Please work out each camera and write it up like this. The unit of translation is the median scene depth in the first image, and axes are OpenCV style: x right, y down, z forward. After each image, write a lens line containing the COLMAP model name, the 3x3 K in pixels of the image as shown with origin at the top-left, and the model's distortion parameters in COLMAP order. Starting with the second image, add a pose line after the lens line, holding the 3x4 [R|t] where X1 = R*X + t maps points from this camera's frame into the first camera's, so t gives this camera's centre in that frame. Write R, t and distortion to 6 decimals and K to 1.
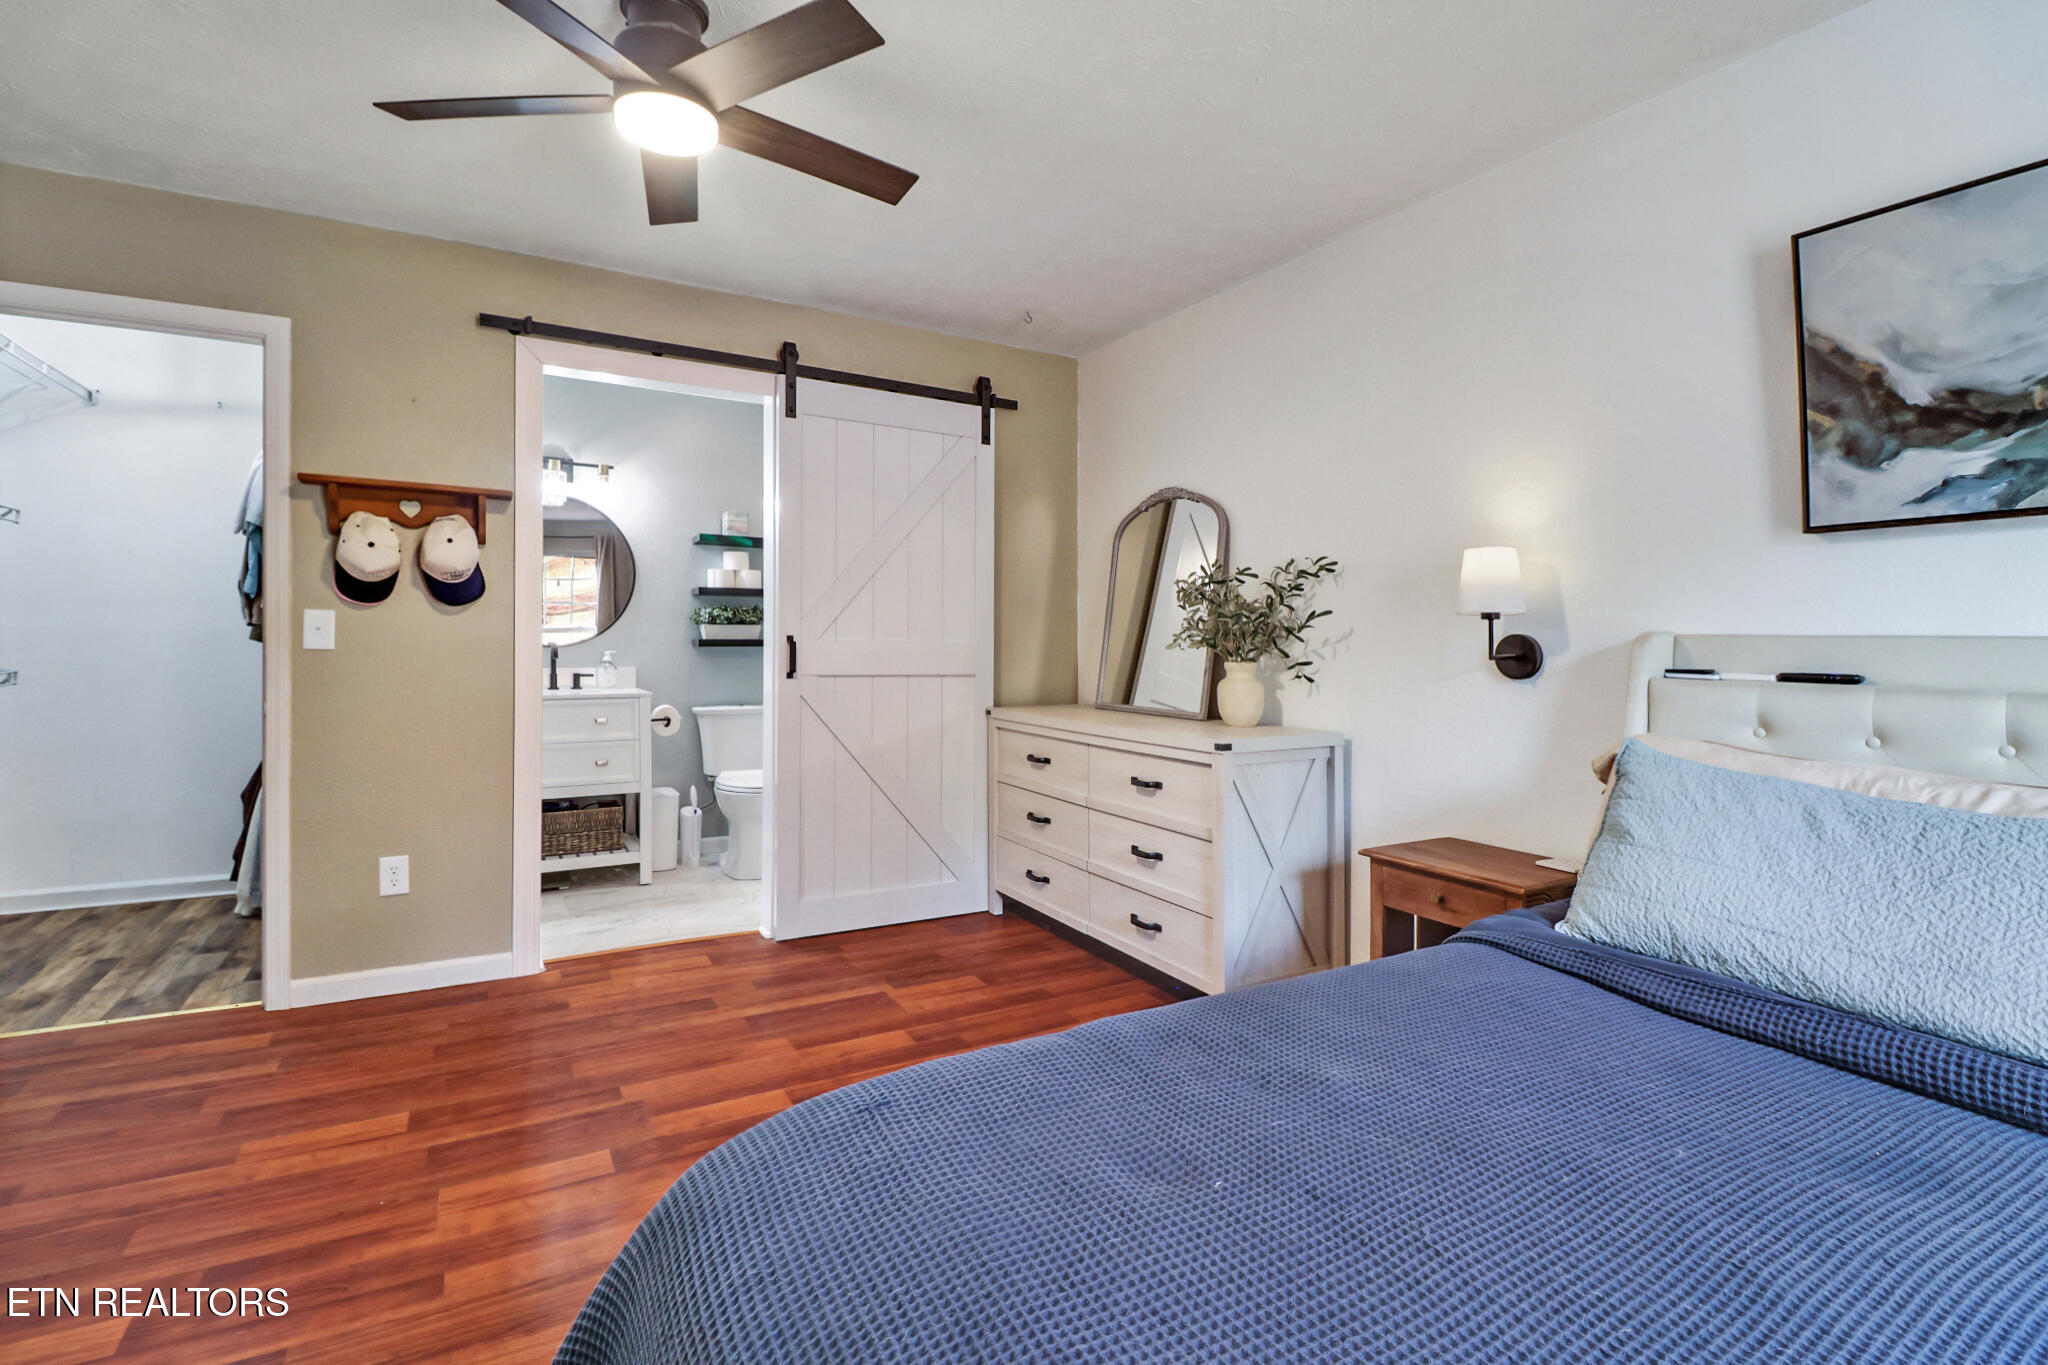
lens RADIAL K [[961.2, 0, 1033.1], [0, 961.2, 653.2], [0, 0, 1]] dist [-0.001115, -0.000121]
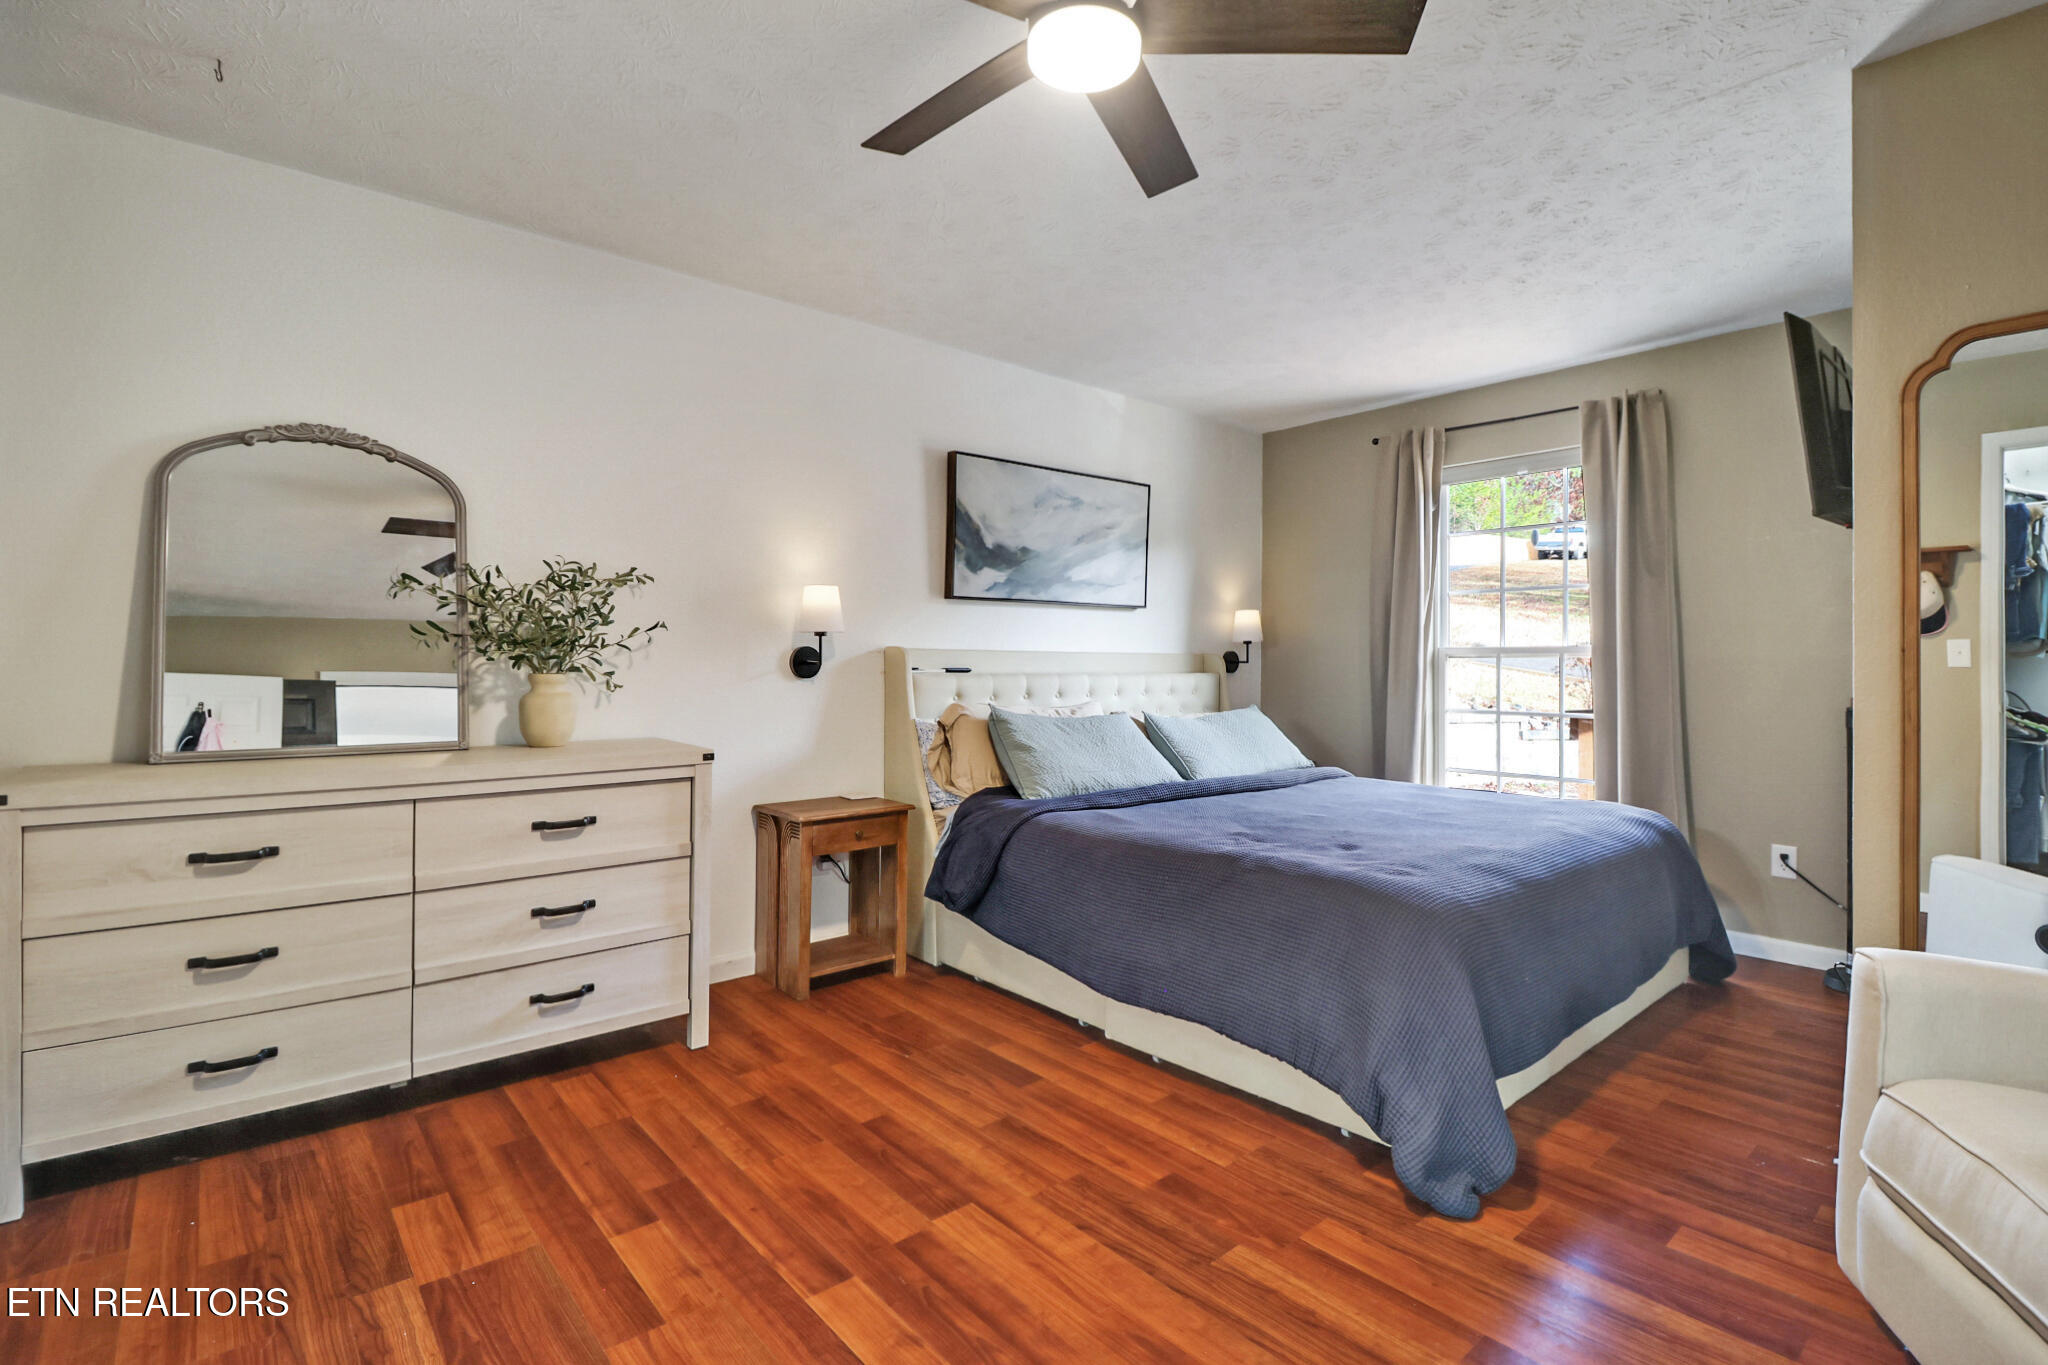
lens RADIAL K [[961.2, 0, 1033.1], [0, 961.2, 653.2], [0, 0, 1]] dist [-0.001115, -0.000121]
pose [[-0.185817, -0.004875, 0.982572, -0.894731], [0.002585, 0.999982, 0.005450, -0.015598], [-0.982581, 0.003552, -0.185801, 0.889175]]
